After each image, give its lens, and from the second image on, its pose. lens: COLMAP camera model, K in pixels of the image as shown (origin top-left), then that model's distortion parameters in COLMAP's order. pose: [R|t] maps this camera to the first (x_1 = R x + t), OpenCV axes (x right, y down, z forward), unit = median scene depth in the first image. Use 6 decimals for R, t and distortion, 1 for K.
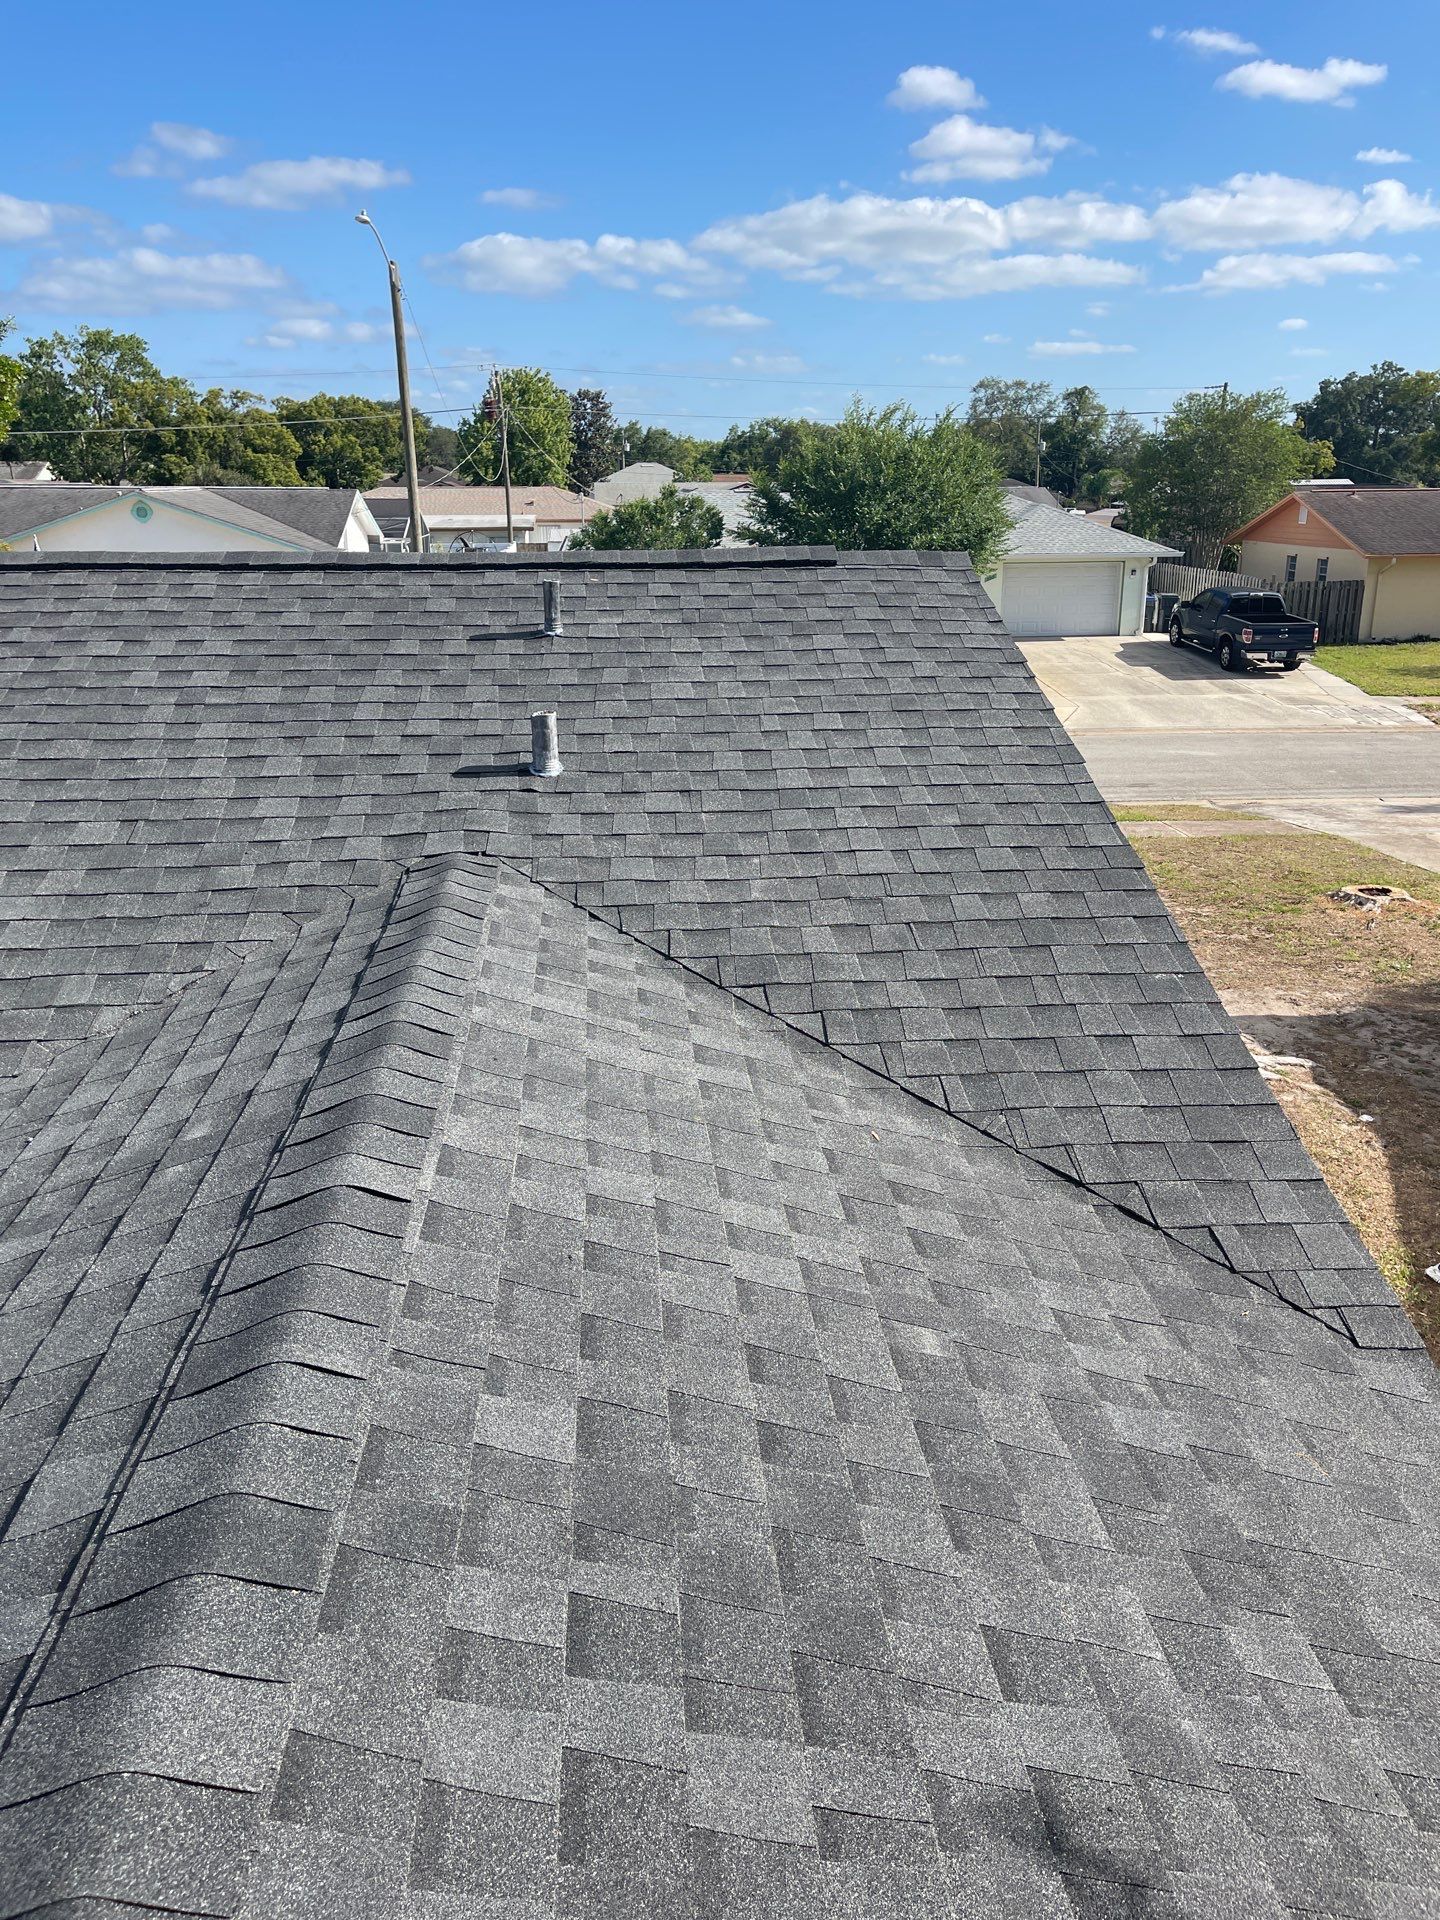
lens RADIAL K [[1427.7, 0, 720.0], [0, 1427.7, 960.0], [0, 0, 1]] dist [0.067945, -0.091283]
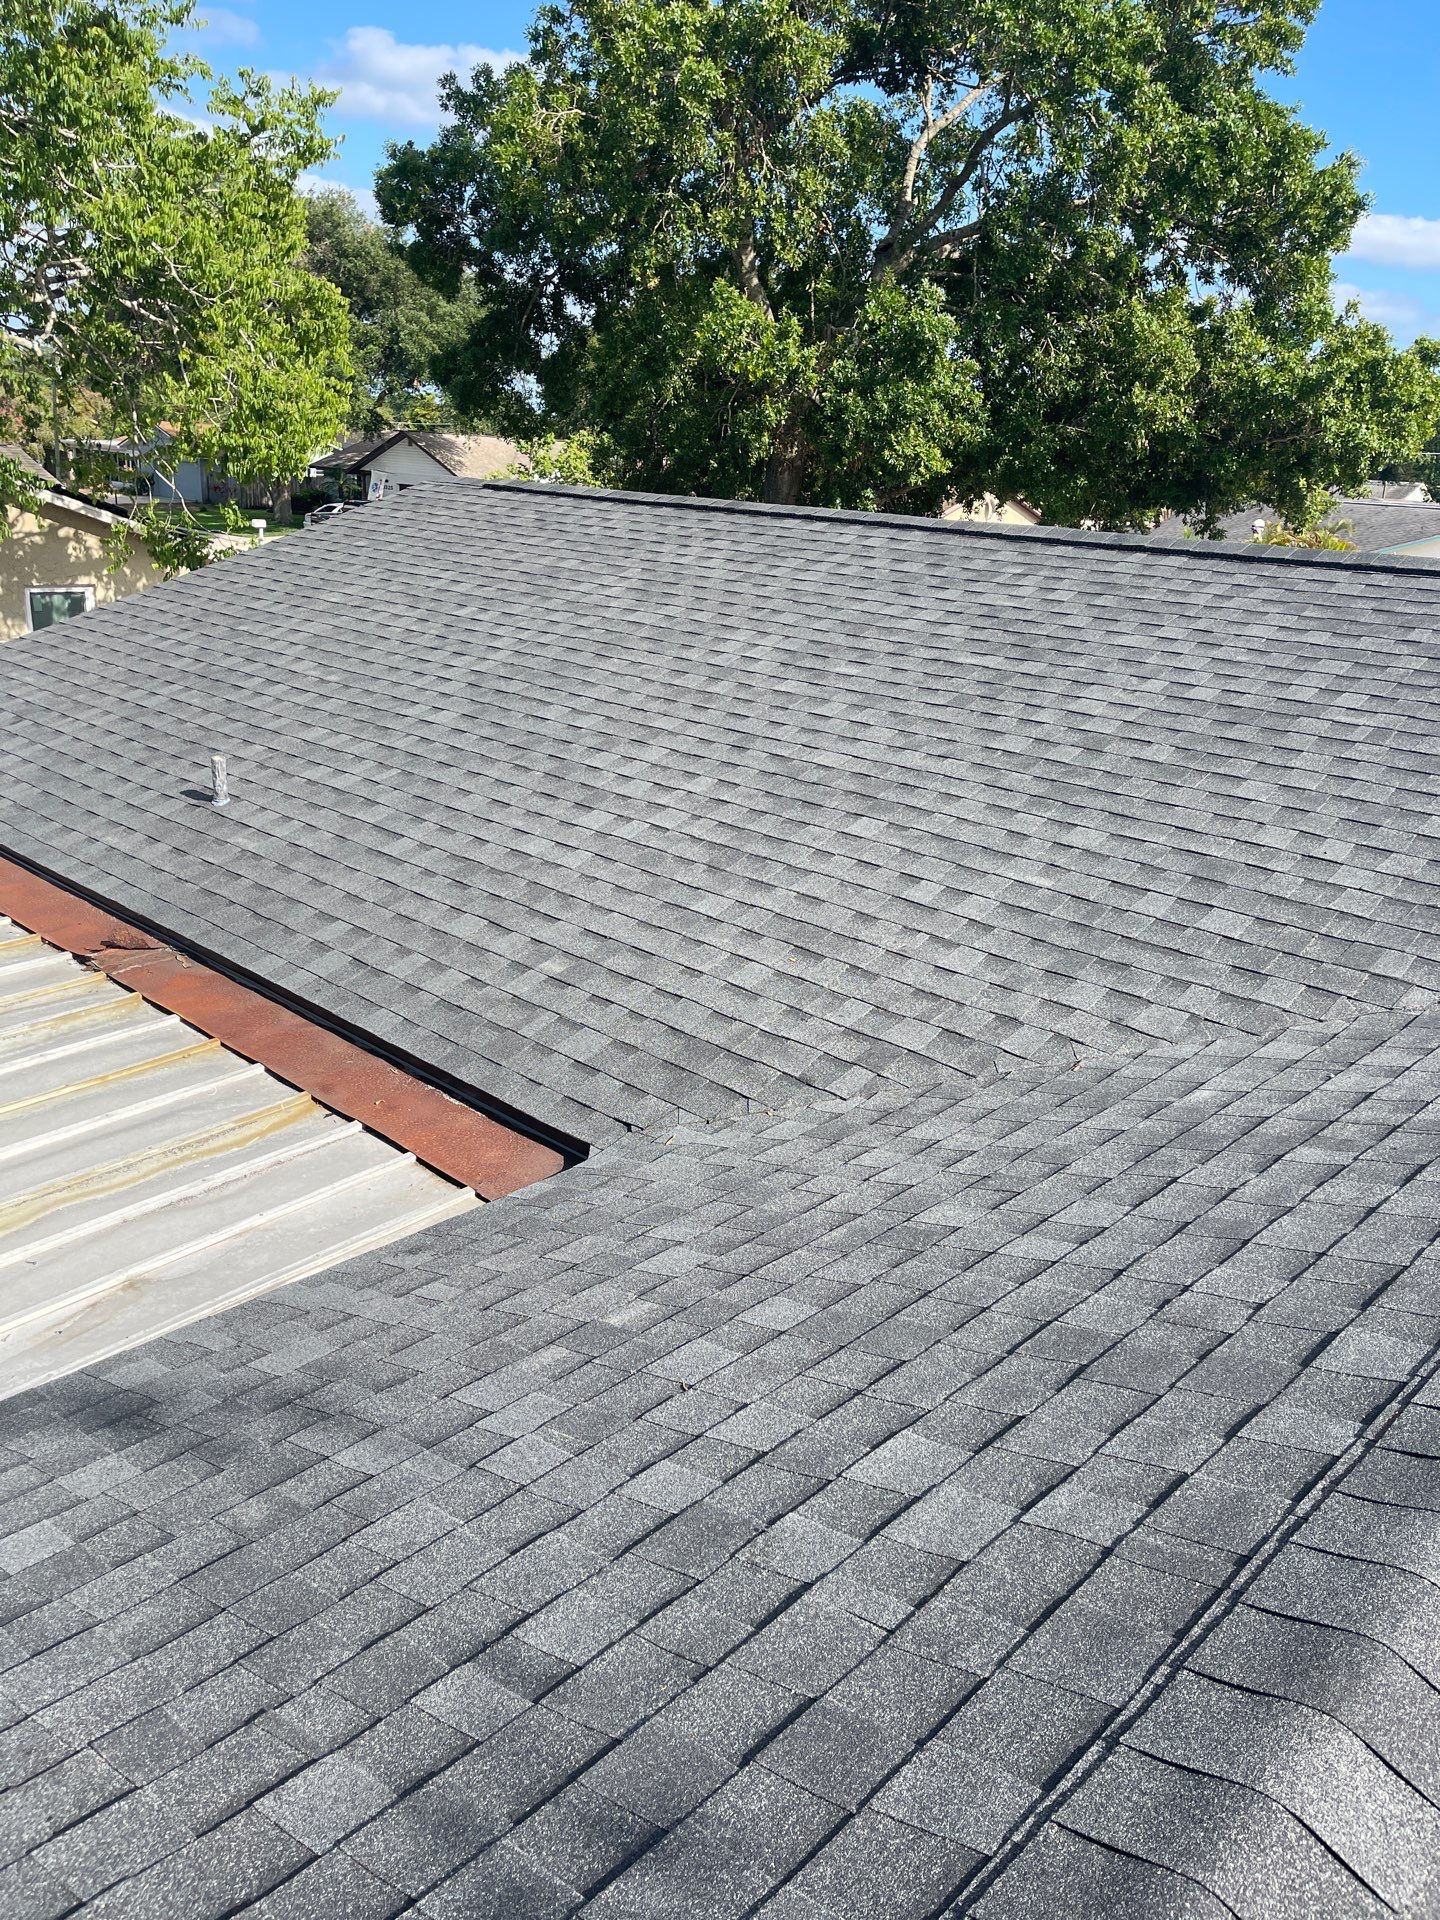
lens RADIAL K [[1427.7, 0, 720.0], [0, 1427.7, 960.0], [0, 0, 1]] dist [0.067945, -0.091283]
pose [[0.668128, 0.286447, -0.686697, -0.075984], [-0.296219, 0.949032, 0.107668, 0.075348], [0.682539, 0.131476, 0.718926, -0.146222]]
